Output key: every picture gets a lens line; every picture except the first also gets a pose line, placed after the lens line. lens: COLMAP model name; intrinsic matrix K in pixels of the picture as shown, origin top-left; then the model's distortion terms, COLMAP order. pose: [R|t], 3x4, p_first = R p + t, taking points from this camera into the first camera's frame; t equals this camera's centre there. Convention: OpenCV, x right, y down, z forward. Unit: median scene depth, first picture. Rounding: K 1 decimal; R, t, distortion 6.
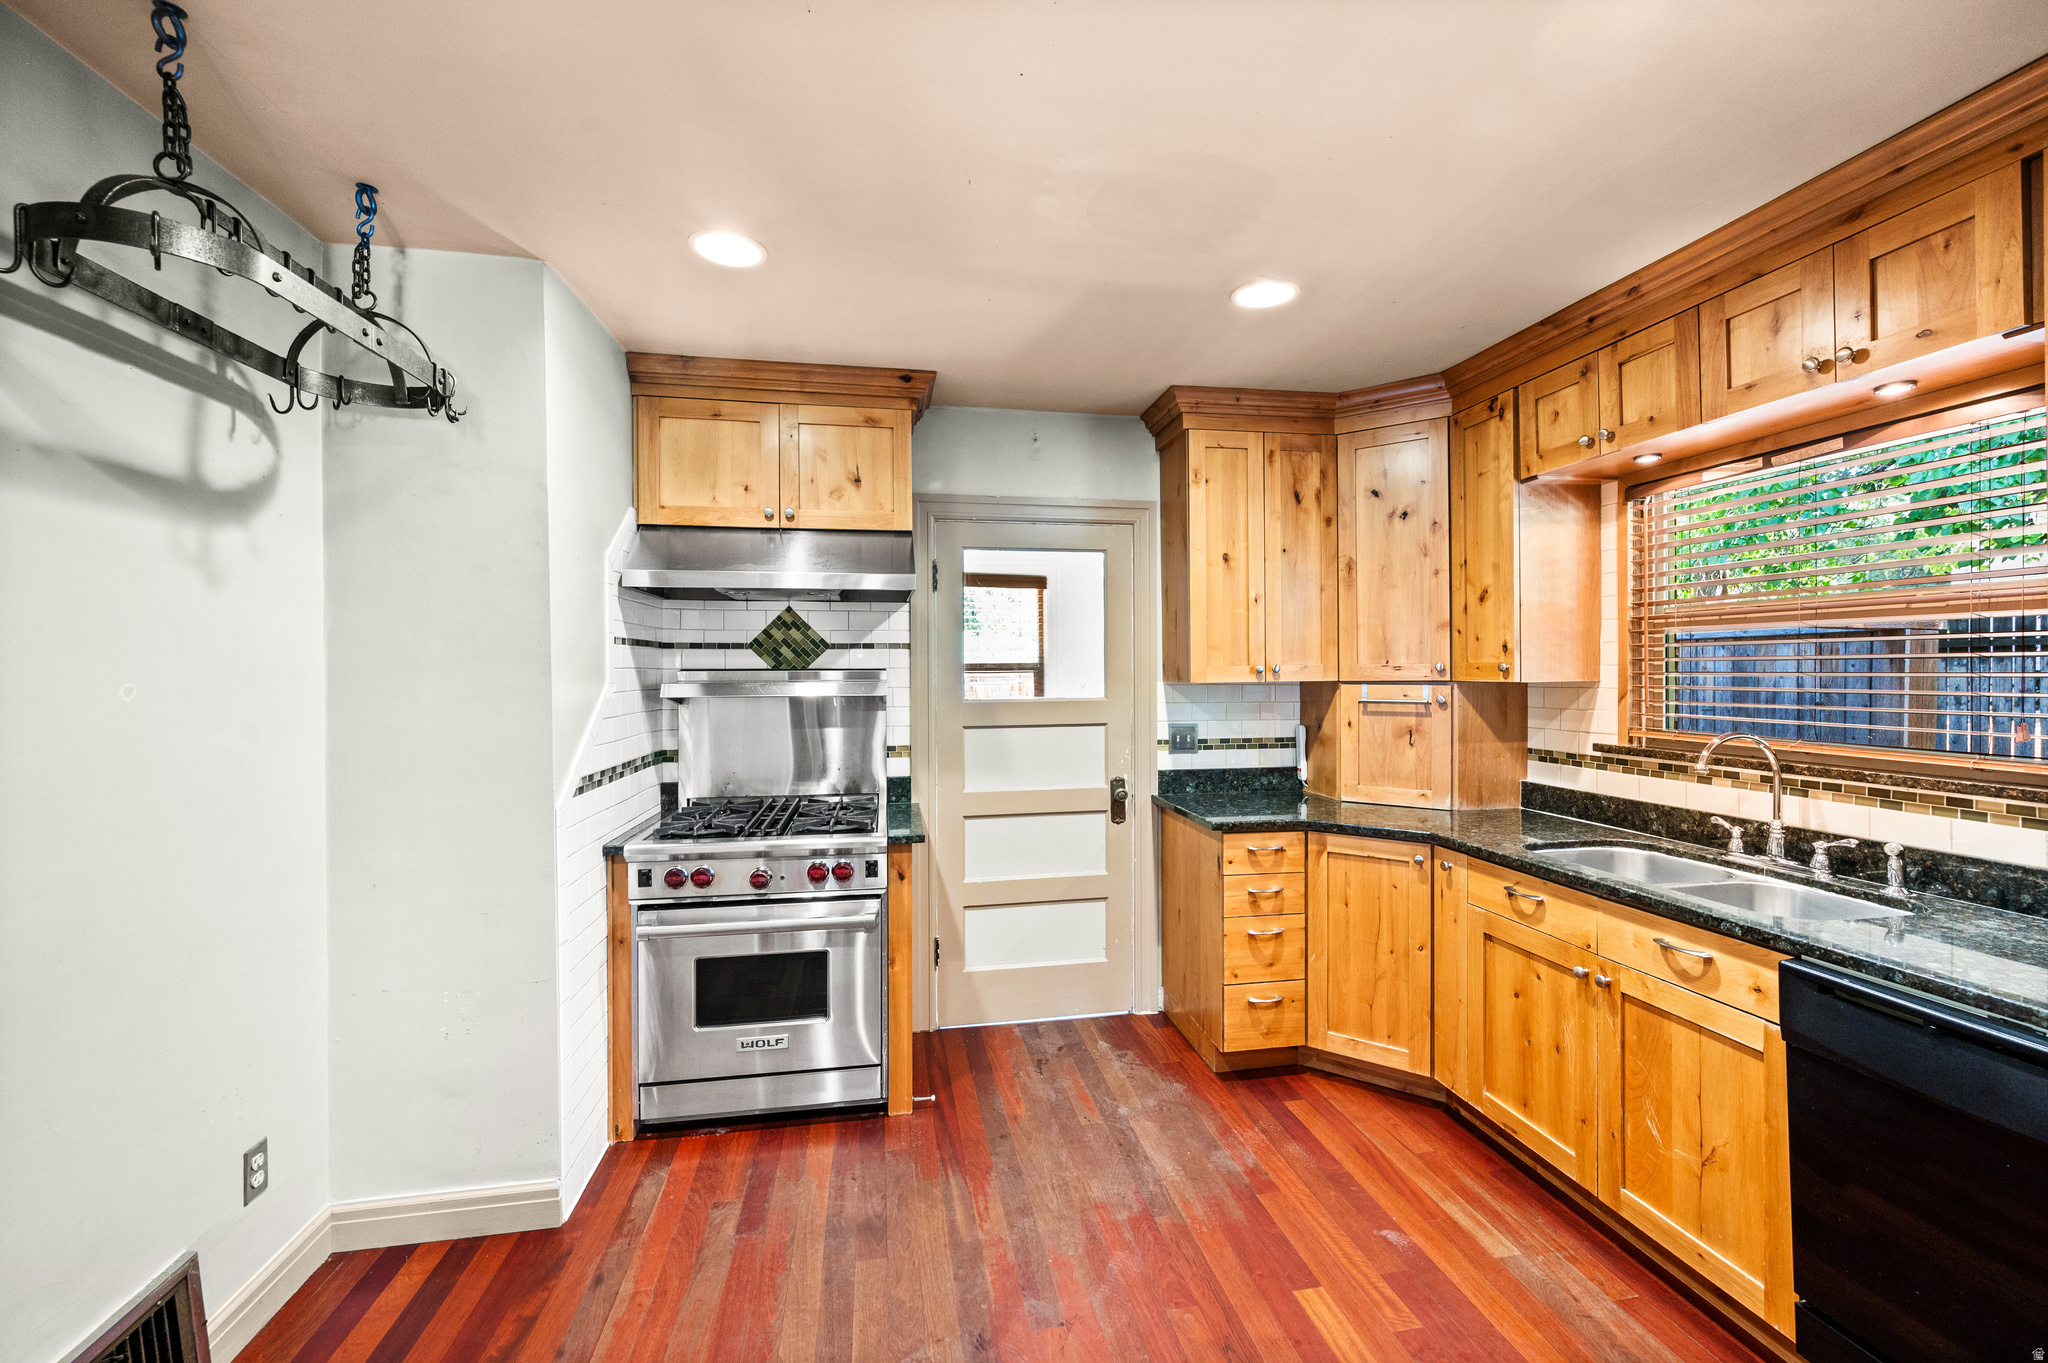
lens RADIAL K [[821.8, 0, 1026.5], [0, 821.8, 674.4], [0, 0, 1]] dist [0.002382, 0.000128]
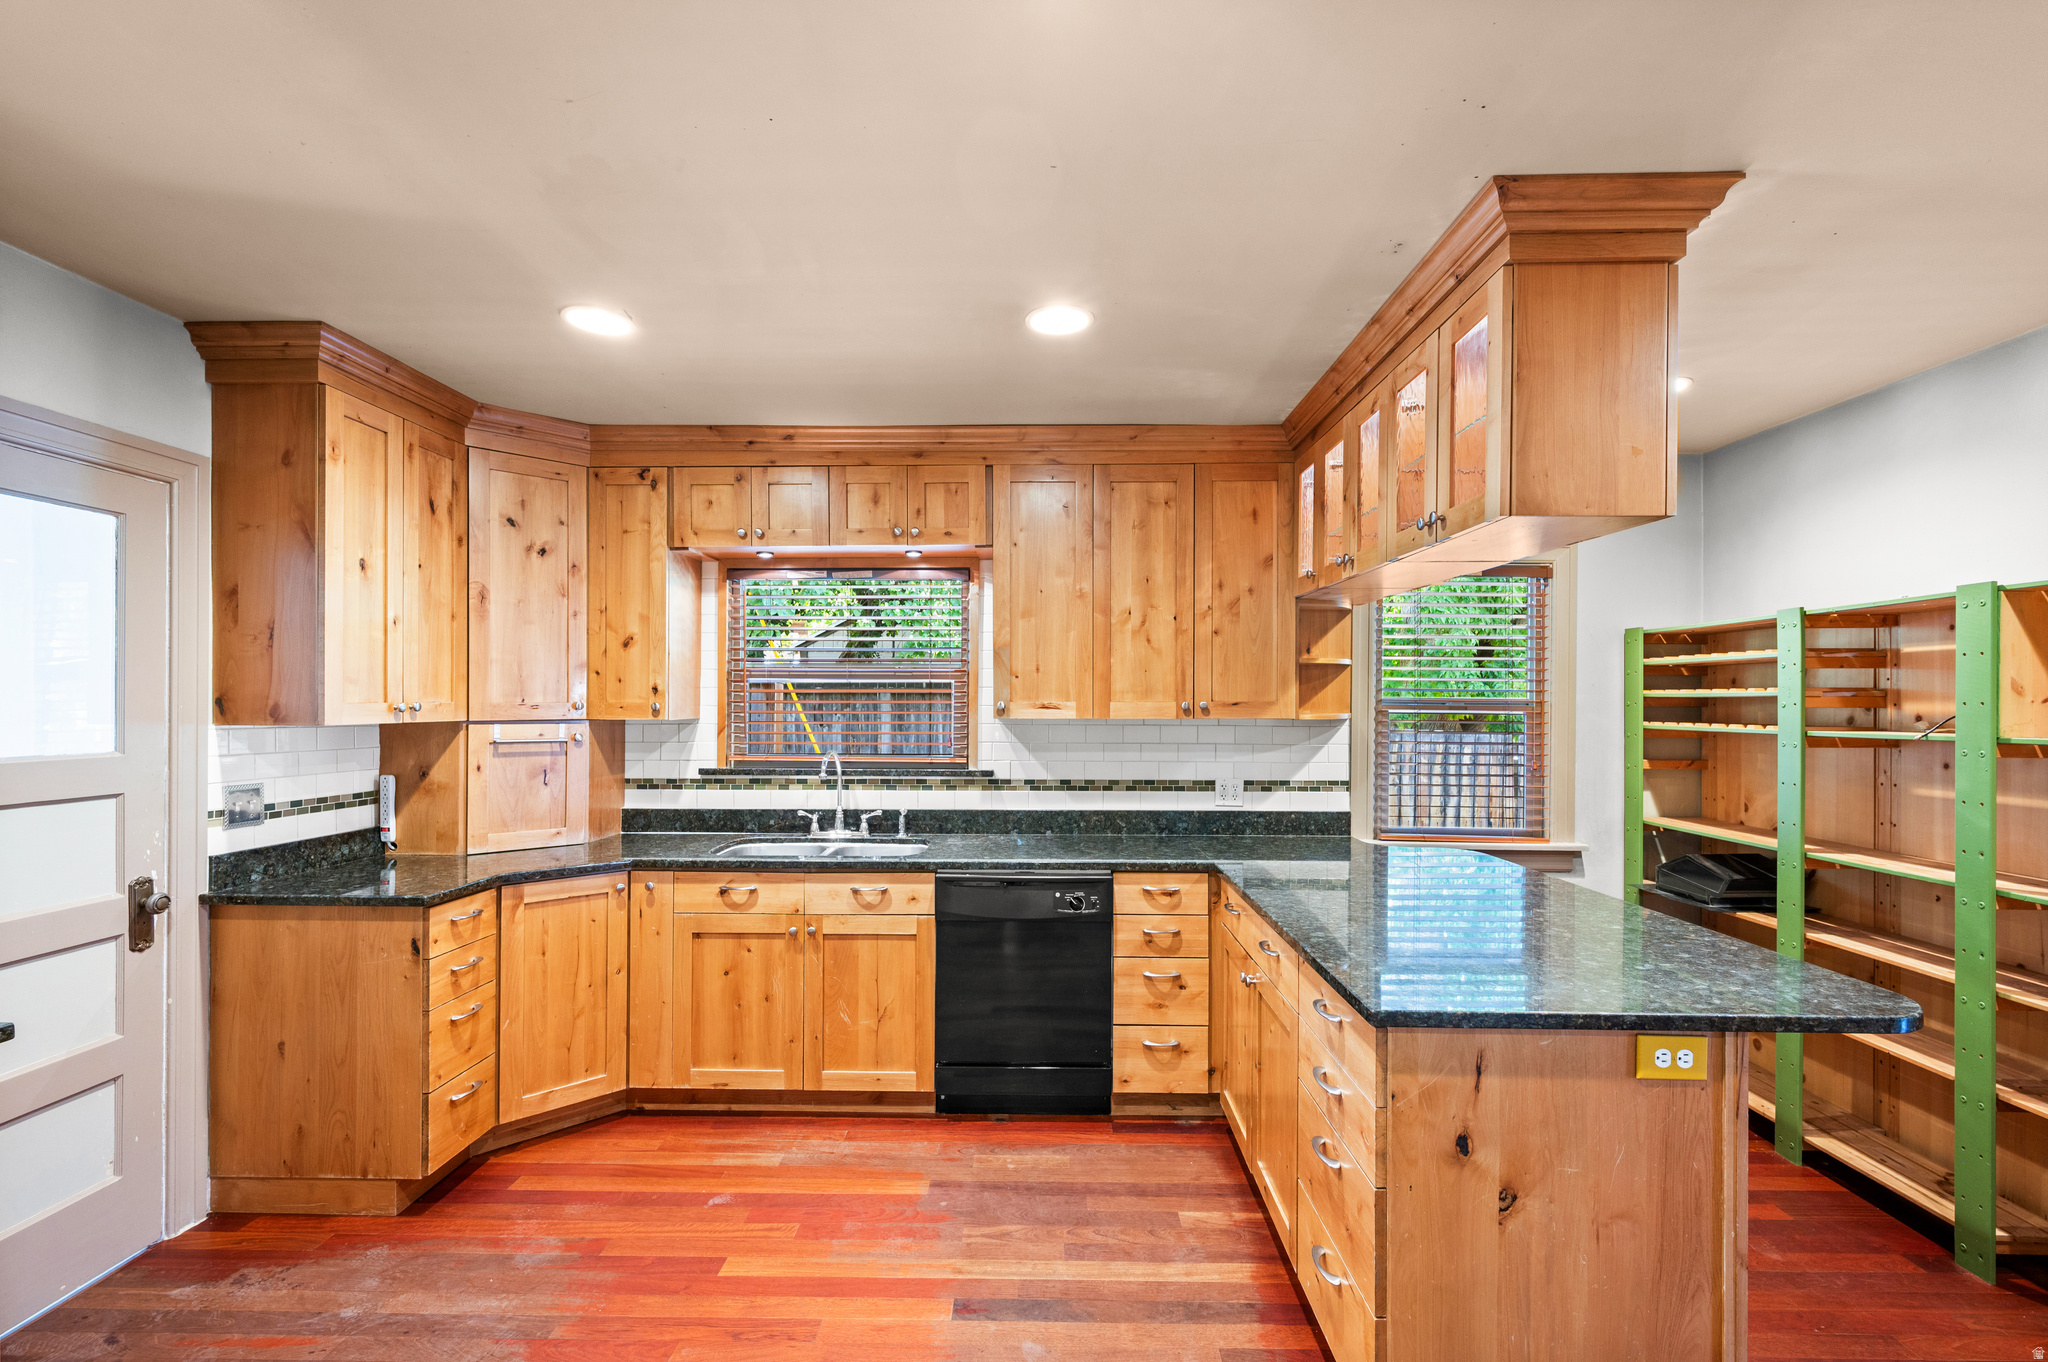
lens RADIAL K [[888.3, 0, 1024.8], [0, 888.3, 707.5], [0, 0, 1]] dist [0.001178, 0.000019]
pose [[0.201341, 0.004258, 0.979512, -0.506215], [0.001720, 0.999987, -0.004700, -0.001002], [-0.979520, 0.002631, 0.201331, 0.239141]]
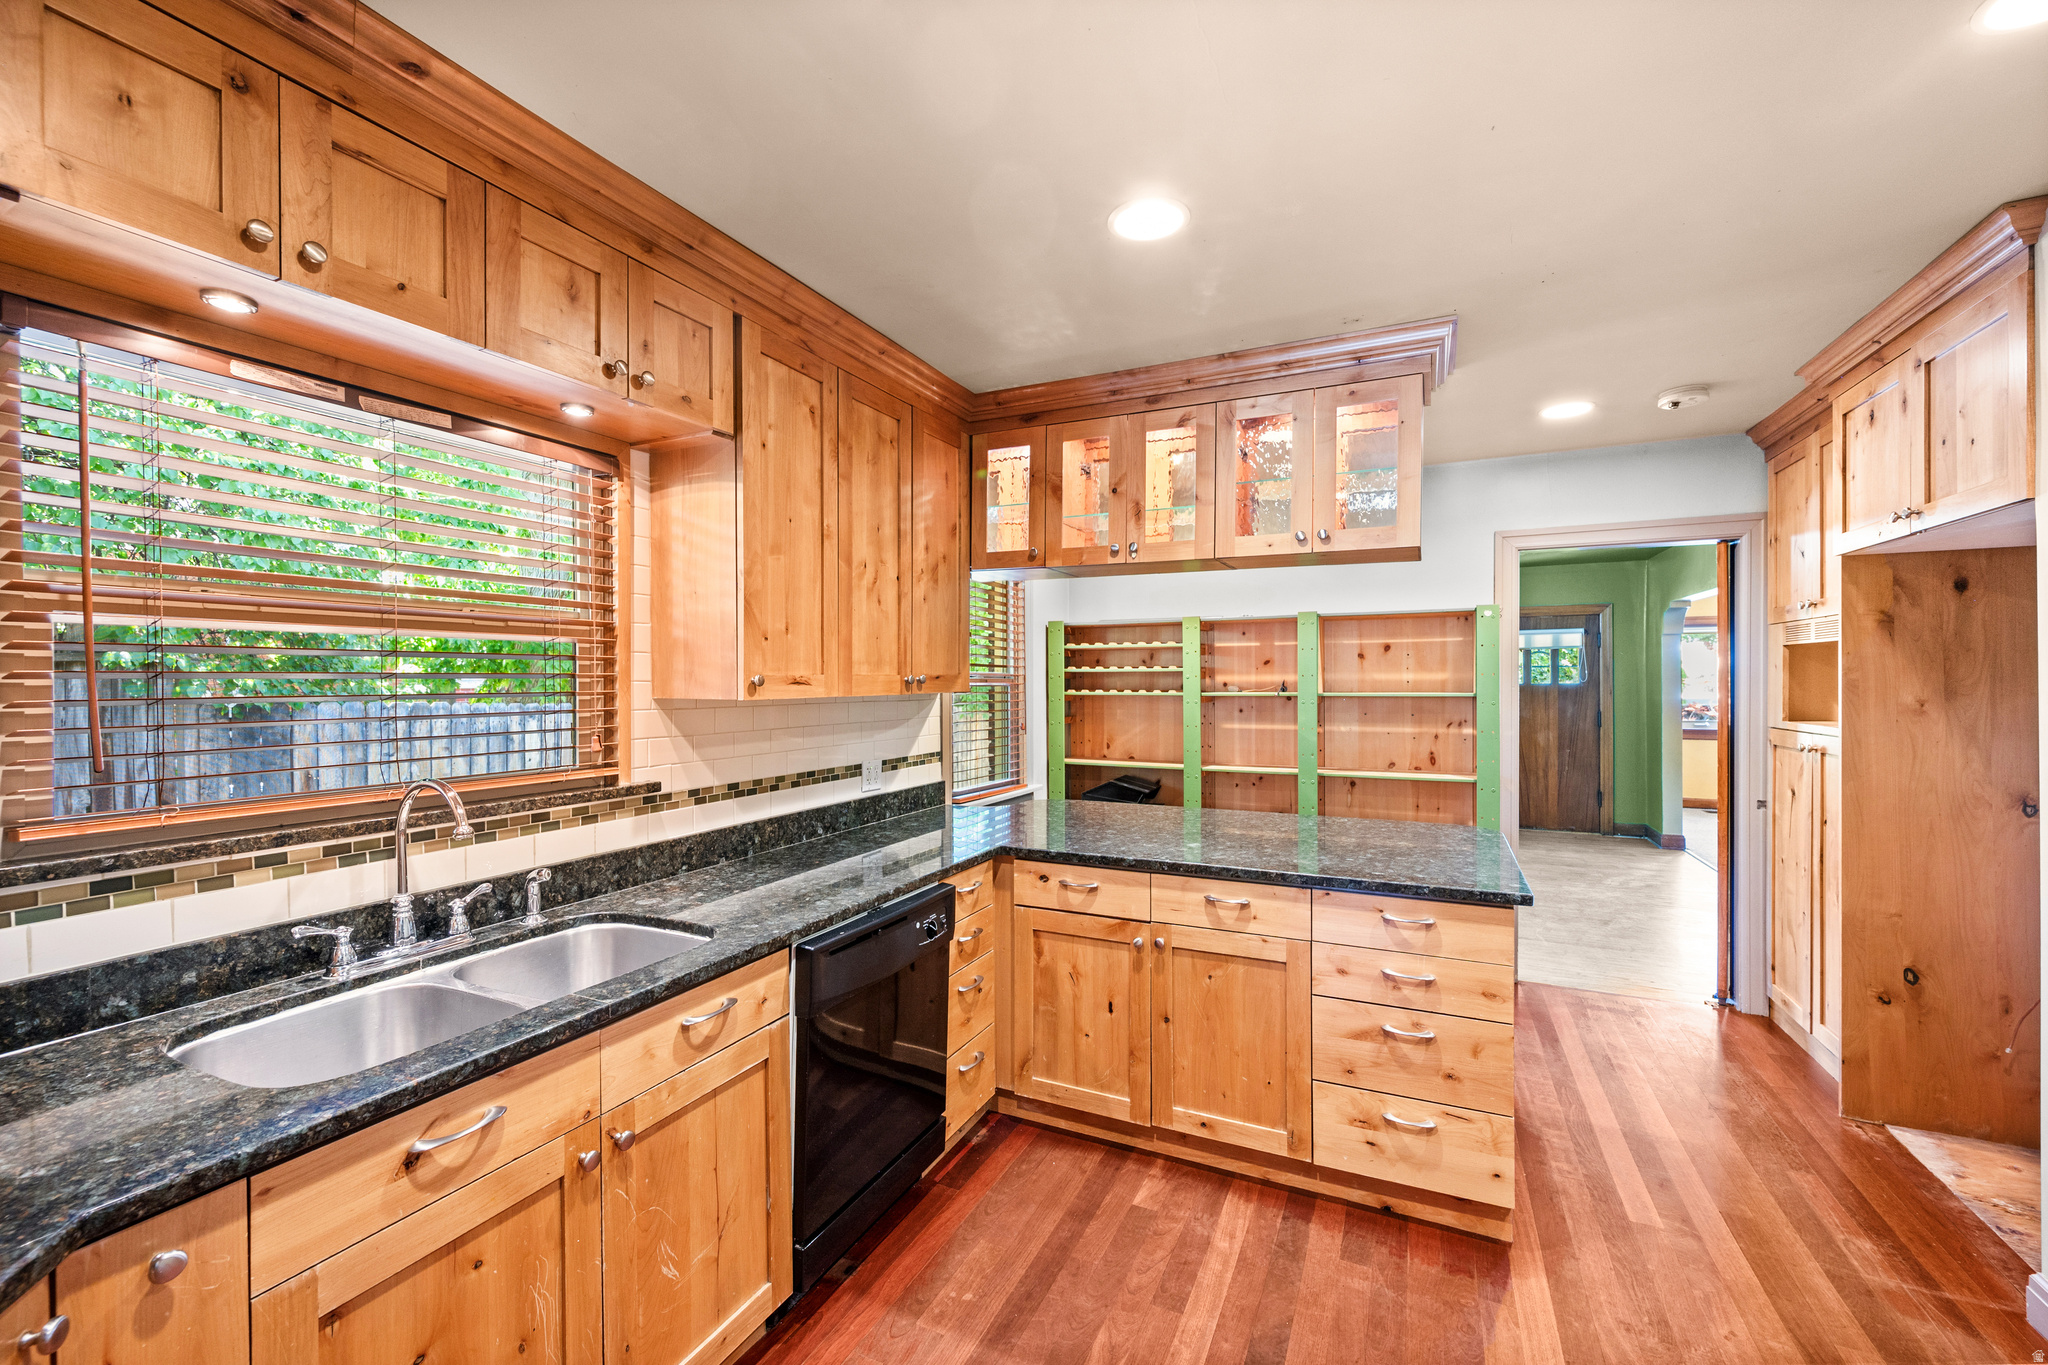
lens RADIAL K [[819.4, 0, 1027.5], [0, 819.4, 692.1], [0, 0, 1]] dist [-0.003290, -0.000513]
pose [[-0.810203, 0.002382, 0.586145, 0.015366], [0.014133, 0.999780, 0.015472, -0.006849], [-0.585979, 0.020820, -0.810059, 0.955968]]
